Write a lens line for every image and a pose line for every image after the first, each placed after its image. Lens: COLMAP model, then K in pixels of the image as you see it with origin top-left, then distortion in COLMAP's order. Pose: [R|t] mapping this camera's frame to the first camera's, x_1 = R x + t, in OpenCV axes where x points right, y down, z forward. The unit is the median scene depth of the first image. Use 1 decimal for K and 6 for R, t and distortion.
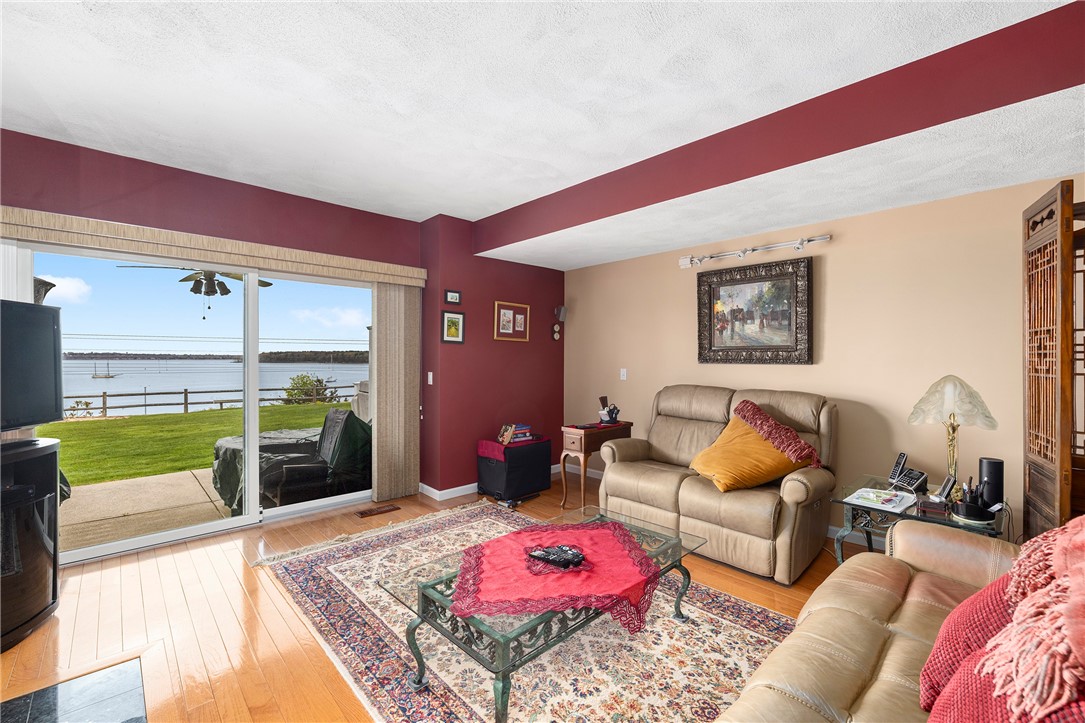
lens RADIAL K [[453.5, 0, 528.4], [0, 453.5, 362.2], [0, 0, 1]] dist [0.000993, 0.000149]
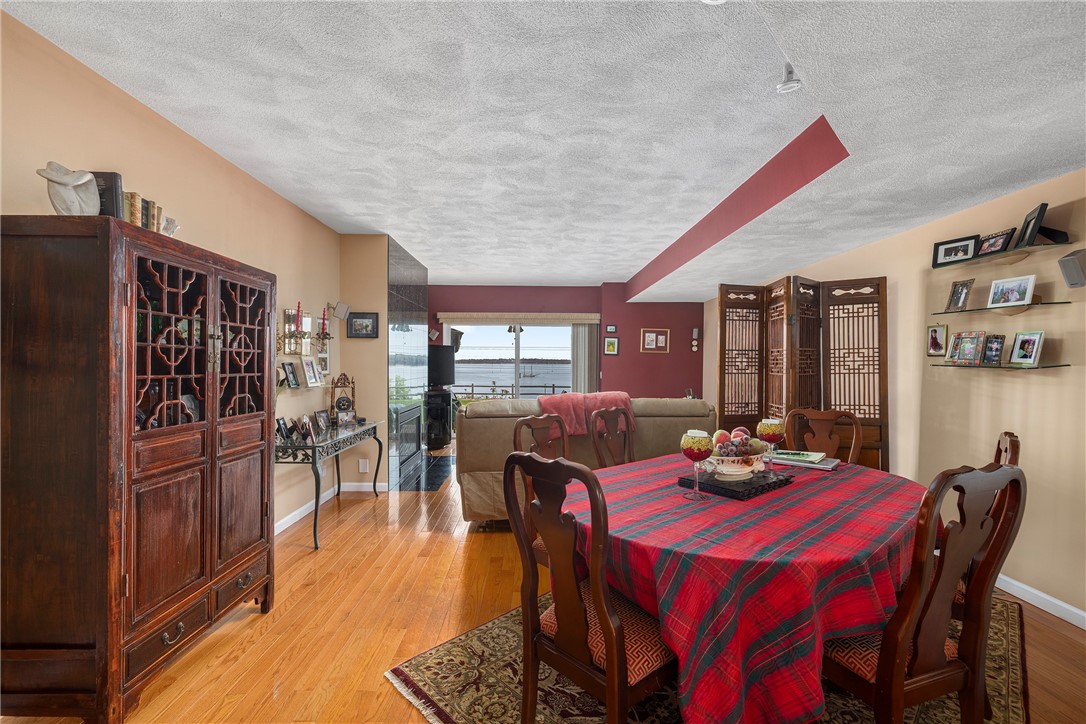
lens RADIAL K [[460.2, 0, 539.8], [0, 460.2, 369.3], [0, 0, 1]] dist [0.001454, 0.000218]
pose [[0.741326, 0.013316, -0.671013, 0.813266], [-0.010885, 0.999910, 0.007817, 0.002287], [0.671057, 0.001509, 0.741405, -0.493945]]
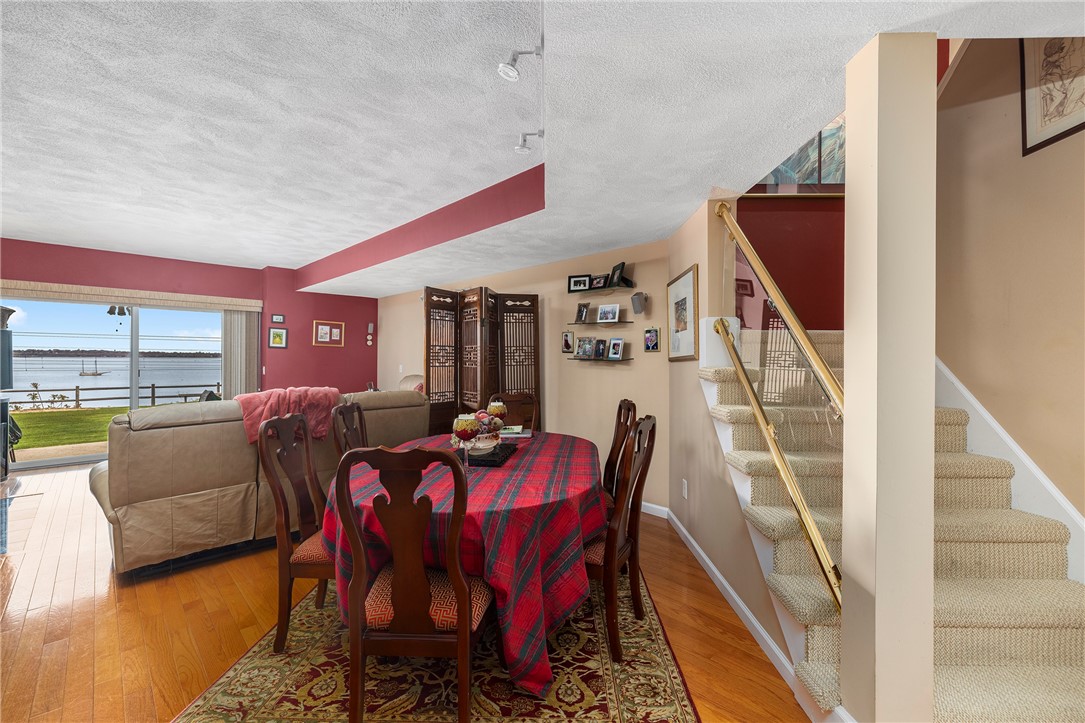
lens RADIAL K [[454.8, 0, 540.1], [0, 454.8, 356.0], [0, 0, 1]] dist [0.000644, 0.000217]
pose [[0.999710, 0.005691, 0.023417, 0.697288], [-0.005365, 0.999888, -0.013971, 0.003159], [-0.023494, 0.013841, 0.999628, -0.586906]]
